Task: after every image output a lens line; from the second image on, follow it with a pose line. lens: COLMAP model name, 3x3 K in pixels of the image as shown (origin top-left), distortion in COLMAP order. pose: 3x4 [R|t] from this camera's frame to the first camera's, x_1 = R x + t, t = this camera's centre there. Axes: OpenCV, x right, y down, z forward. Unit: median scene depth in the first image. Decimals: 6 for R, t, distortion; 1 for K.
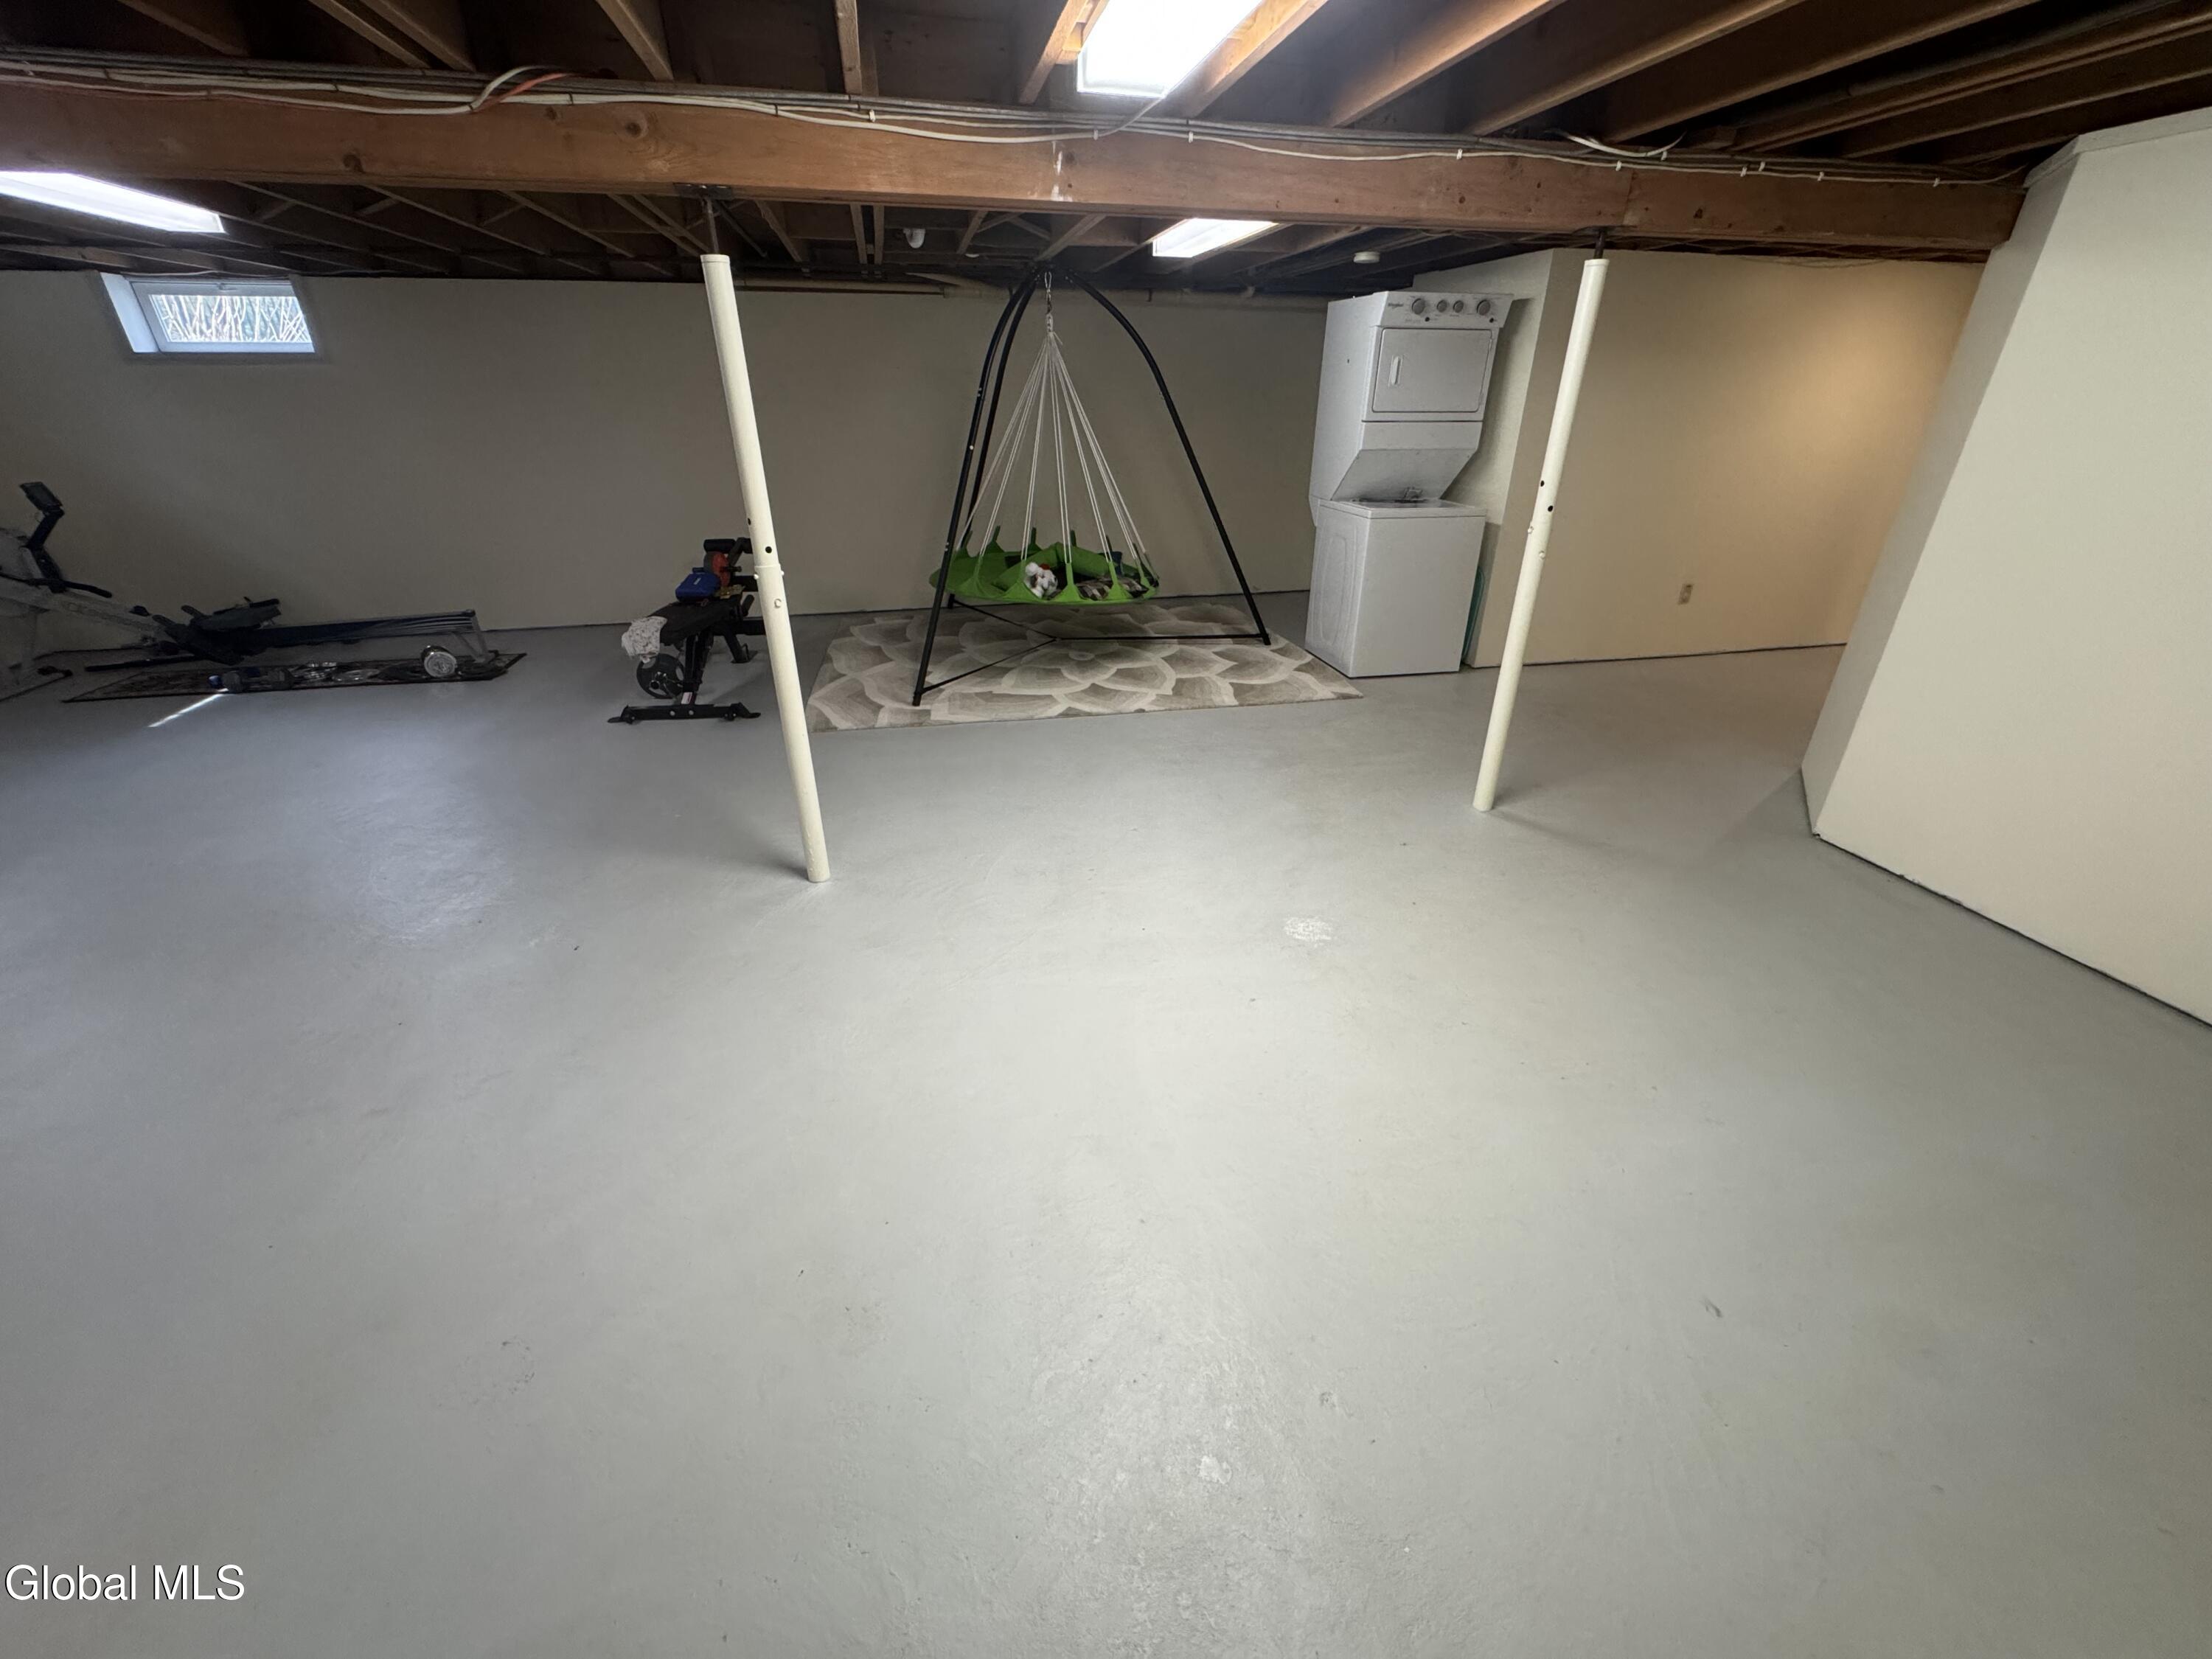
lens RADIAL K [[880.3, 0, 1105.4], [0, 880.3, 826.7], [0, 0, 1]] dist [-0.002833, 0.000130]
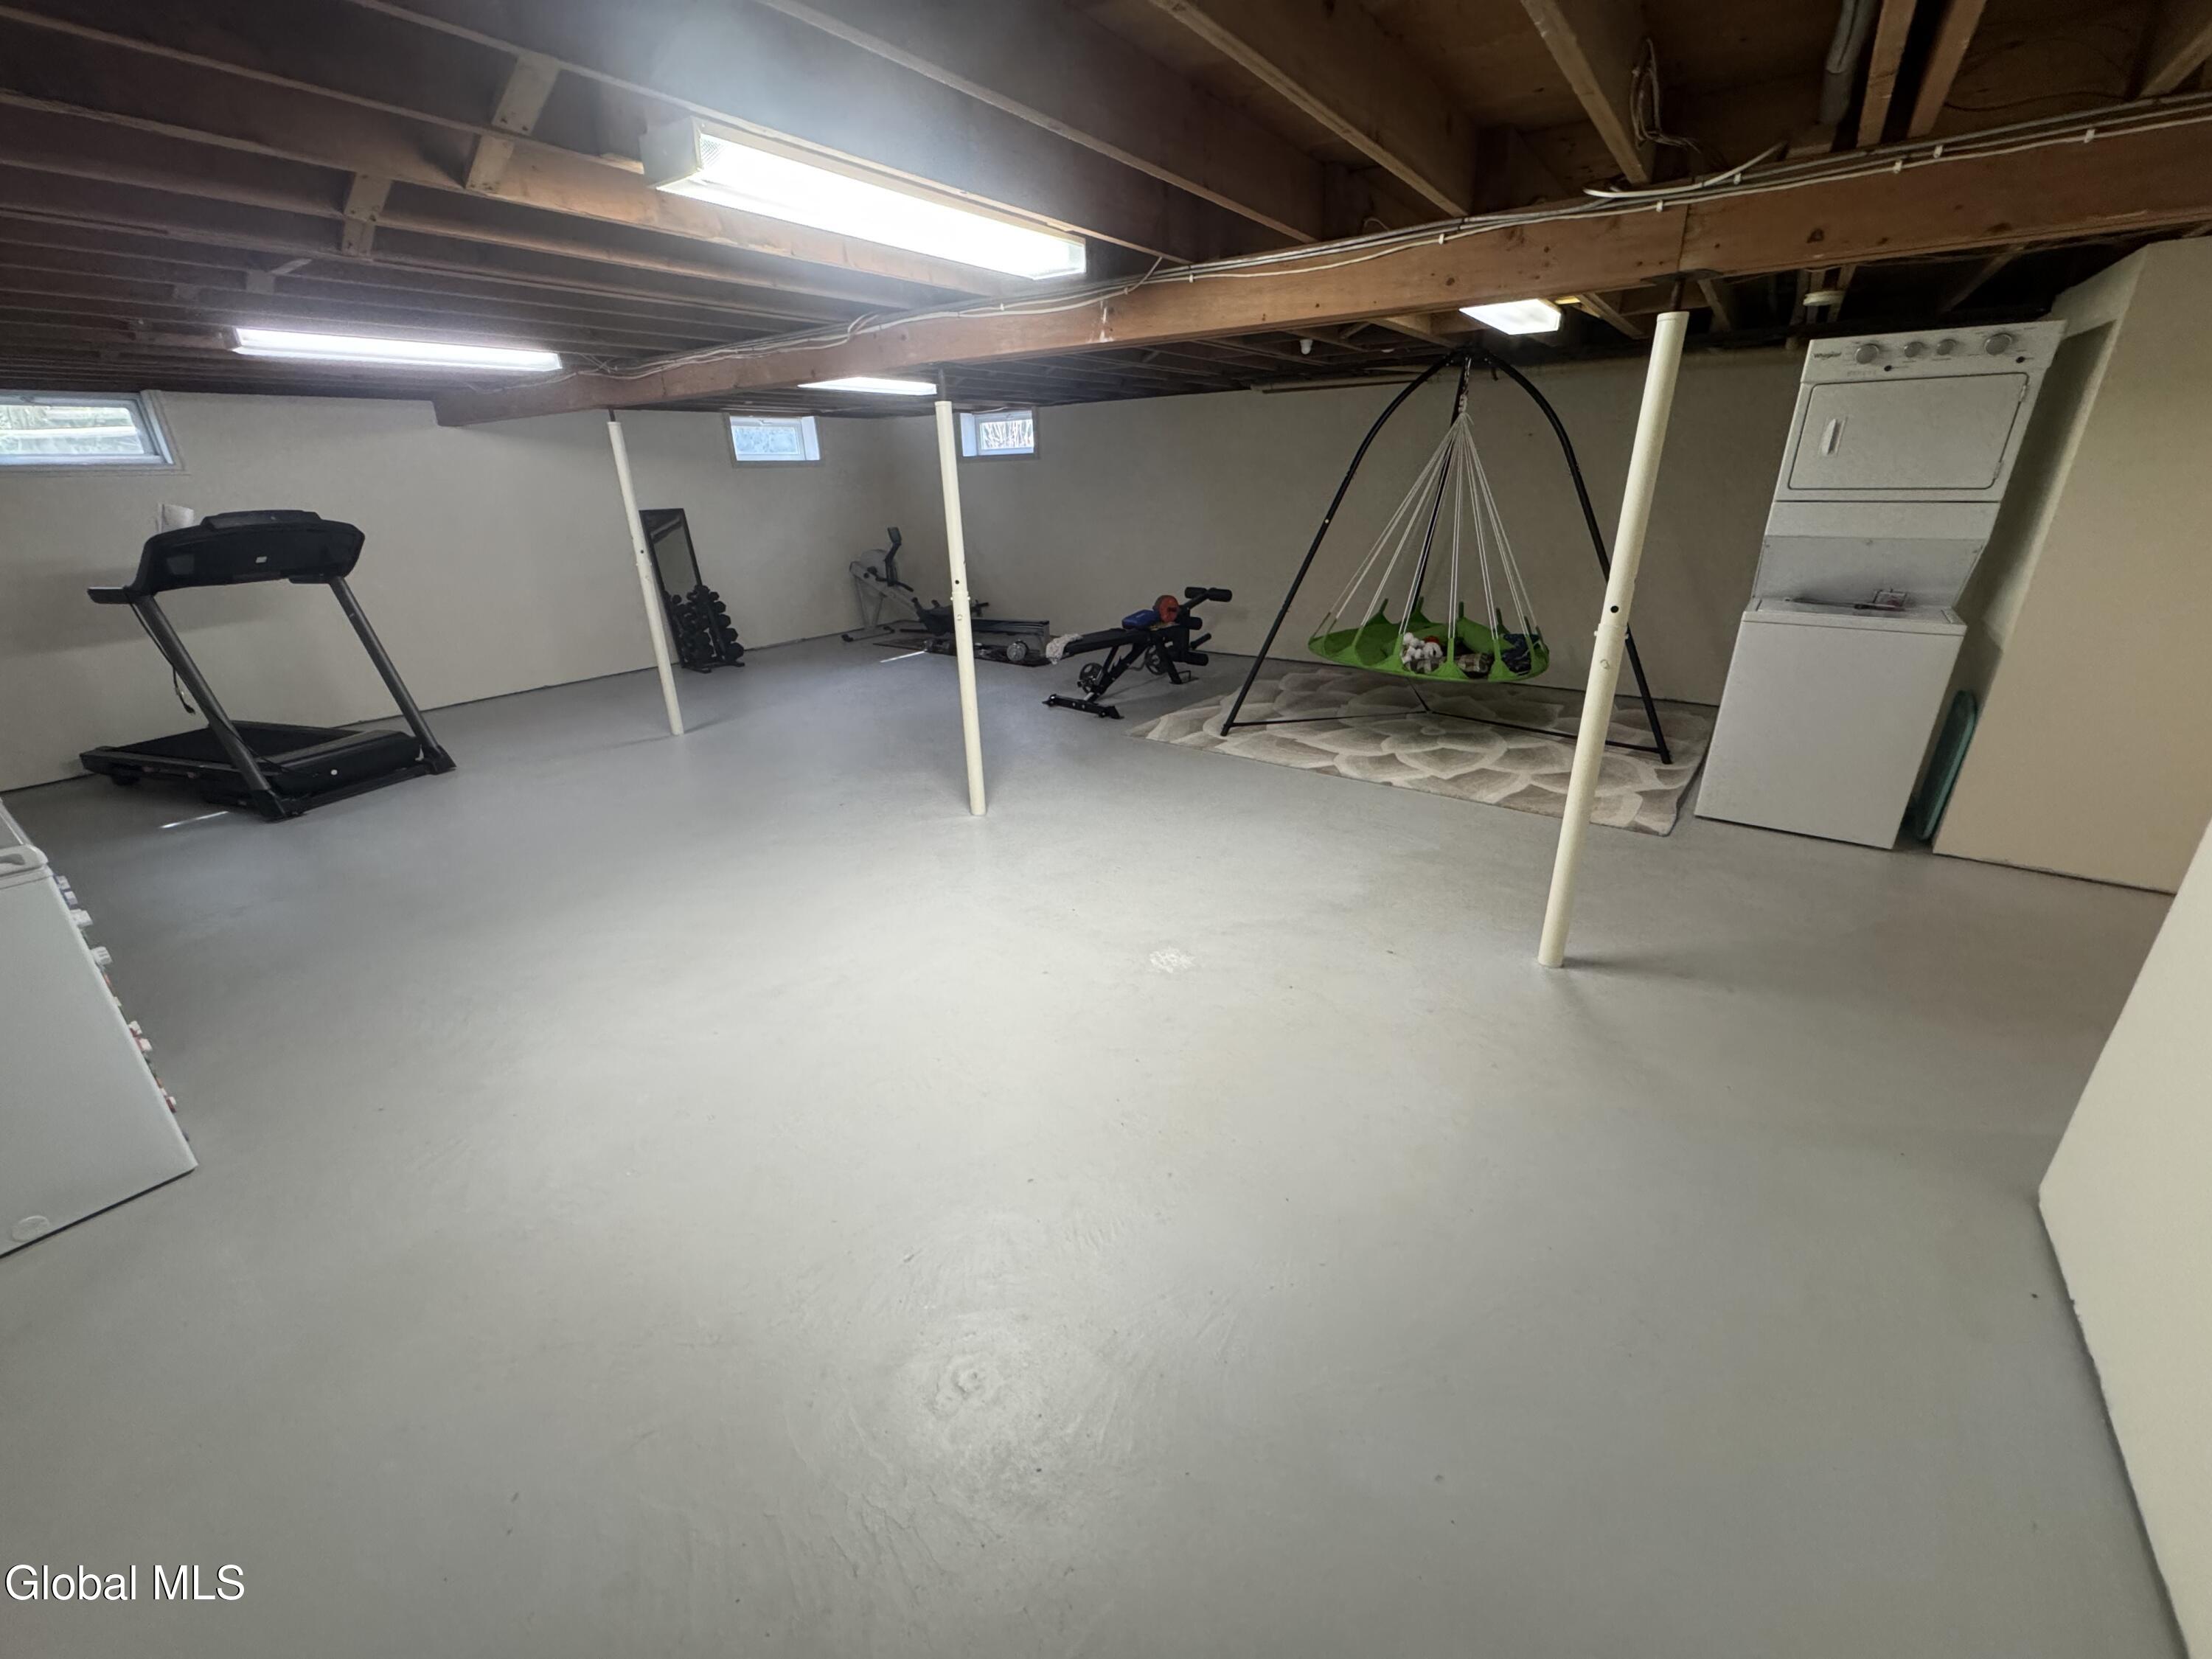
lens RADIAL K [[880.3, 0, 1105.4], [0, 880.3, 826.7], [0, 0, 1]] dist [-0.002833, 0.000130]
pose [[0.665704, 0.264904, -0.697613, 0.509585], [-0.311729, 0.948110, 0.062555, -0.046853], [0.677985, 0.175823, 0.713738, 0.084370]]
